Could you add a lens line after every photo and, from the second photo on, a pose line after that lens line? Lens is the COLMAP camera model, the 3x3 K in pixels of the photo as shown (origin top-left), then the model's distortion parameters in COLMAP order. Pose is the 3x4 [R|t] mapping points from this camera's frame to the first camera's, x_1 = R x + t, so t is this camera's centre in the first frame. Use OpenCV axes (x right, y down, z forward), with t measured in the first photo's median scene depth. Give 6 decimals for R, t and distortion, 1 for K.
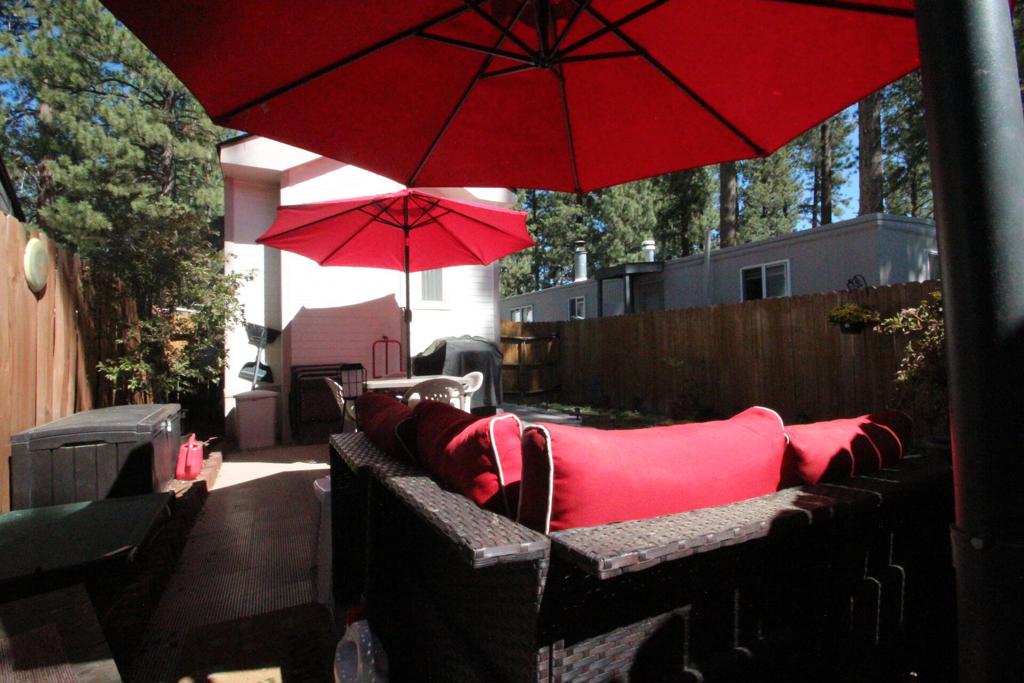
lens RADIAL K [[473.1, 0, 512.9], [0, 473.1, 339.4], [0, 0, 1]] dist [0.007004, -0.012617]
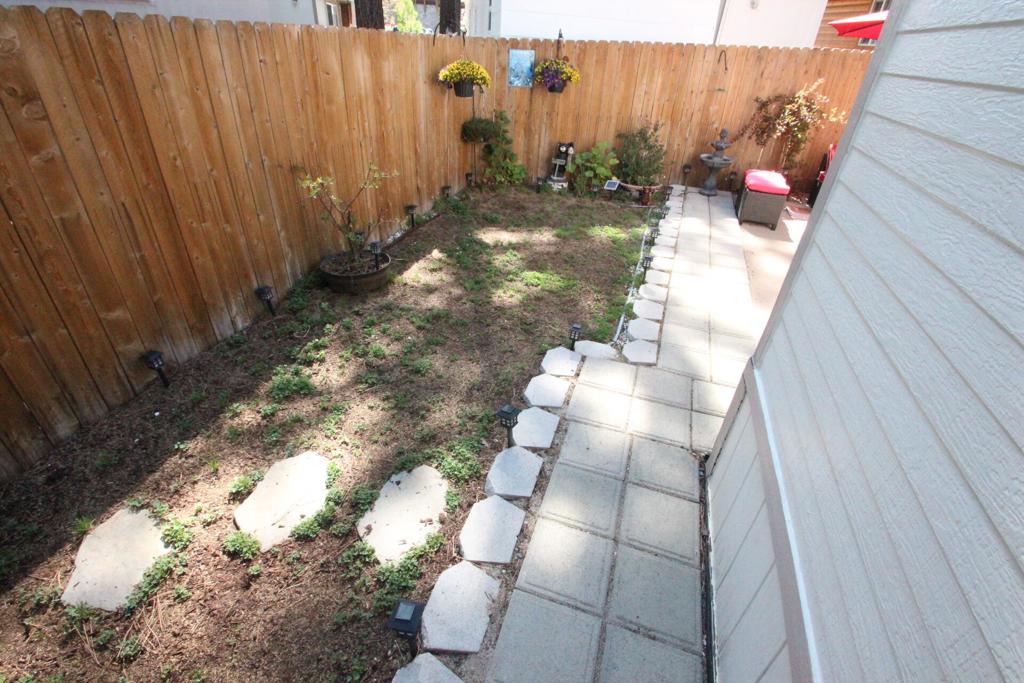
lens RADIAL K [[468.9, 0, 512.0], [0, 468.9, 341.5], [0, 0, 1]] dist [0.001714, 0.000153]
pose [[-0.699287, -0.401127, 0.591689, -0.093122], [-0.059905, 0.857693, 0.510661, -0.070348], [-0.712327, 0.321653, -0.623803, 1.556636]]
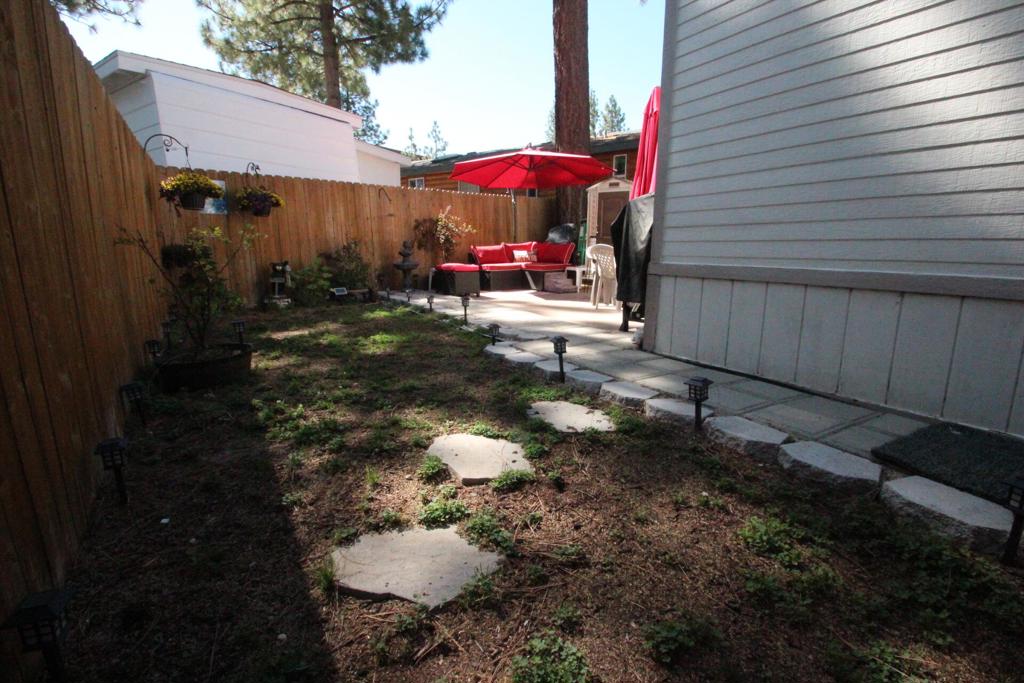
lens RADIAL K [[475.4, 0, 515.4], [0, 475.4, 337.6], [0, 0, 1]] dist [0.010080, -0.014514]
pose [[-0.996737, 0.035214, -0.072626, 0.184831], [0.022977, 0.986372, 0.162921, 0.087768], [0.077373, 0.160721, -0.983963, 1.808735]]
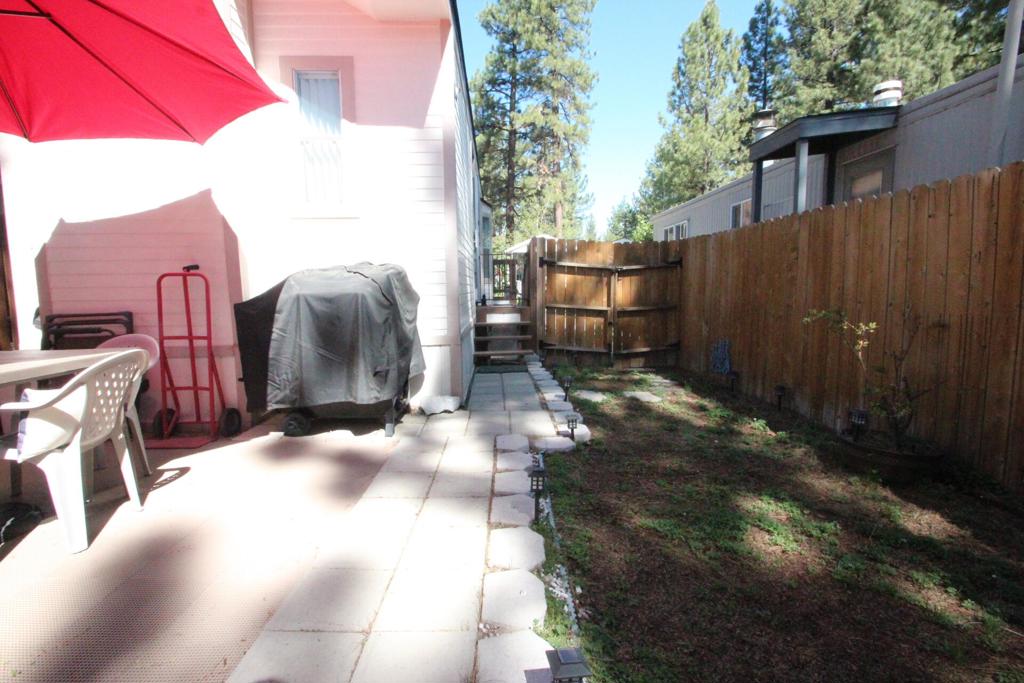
lens RADIAL K [[475.4, 0, 515.4], [0, 475.4, 337.6], [0, 0, 1]] dist [0.010080, -0.014514]
pose [[0.900567, 0.054602, -0.431274, 0.337344], [0.006248, 0.990352, 0.138430, 0.001767], [0.434672, -0.127360, 0.891538, 0.660877]]
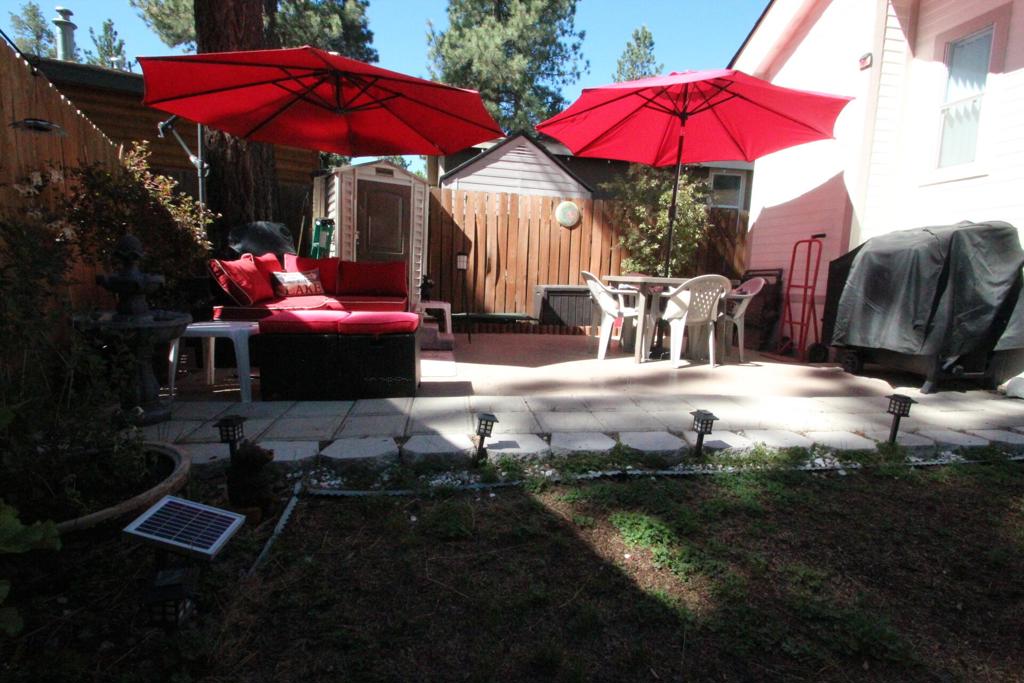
lens RADIAL K [[475.4, 0, 515.4], [0, 475.4, 337.6], [0, 0, 1]] dist [0.010080, -0.014514]
pose [[-0.326526, 0.134697, -0.935541, 0.650762], [-0.001621, 0.989712, 0.143062, 0.049714], [0.945187, 0.048230, -0.322949, 0.806018]]
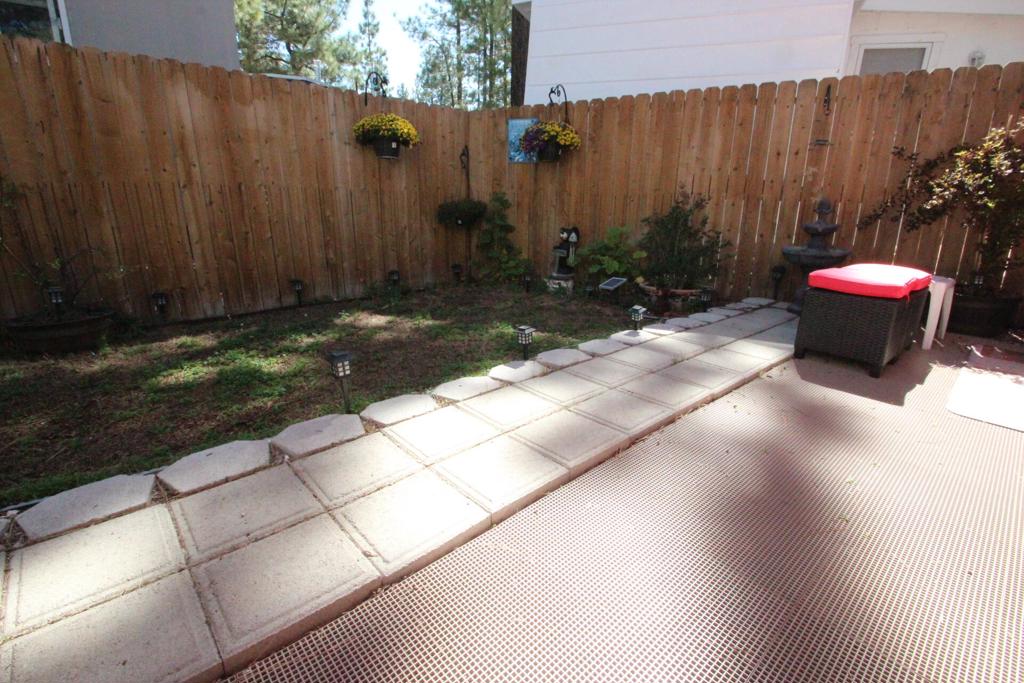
lens RADIAL K [[475.4, 0, 515.4], [0, 475.4, 337.6], [0, 0, 1]] dist [0.010080, -0.014514]
pose [[-0.269872, -0.262228, 0.926502, -0.107837], [-0.040772, 0.964452, 0.261093, 0.055261], [-0.962033, 0.032687, -0.270970, 0.947364]]
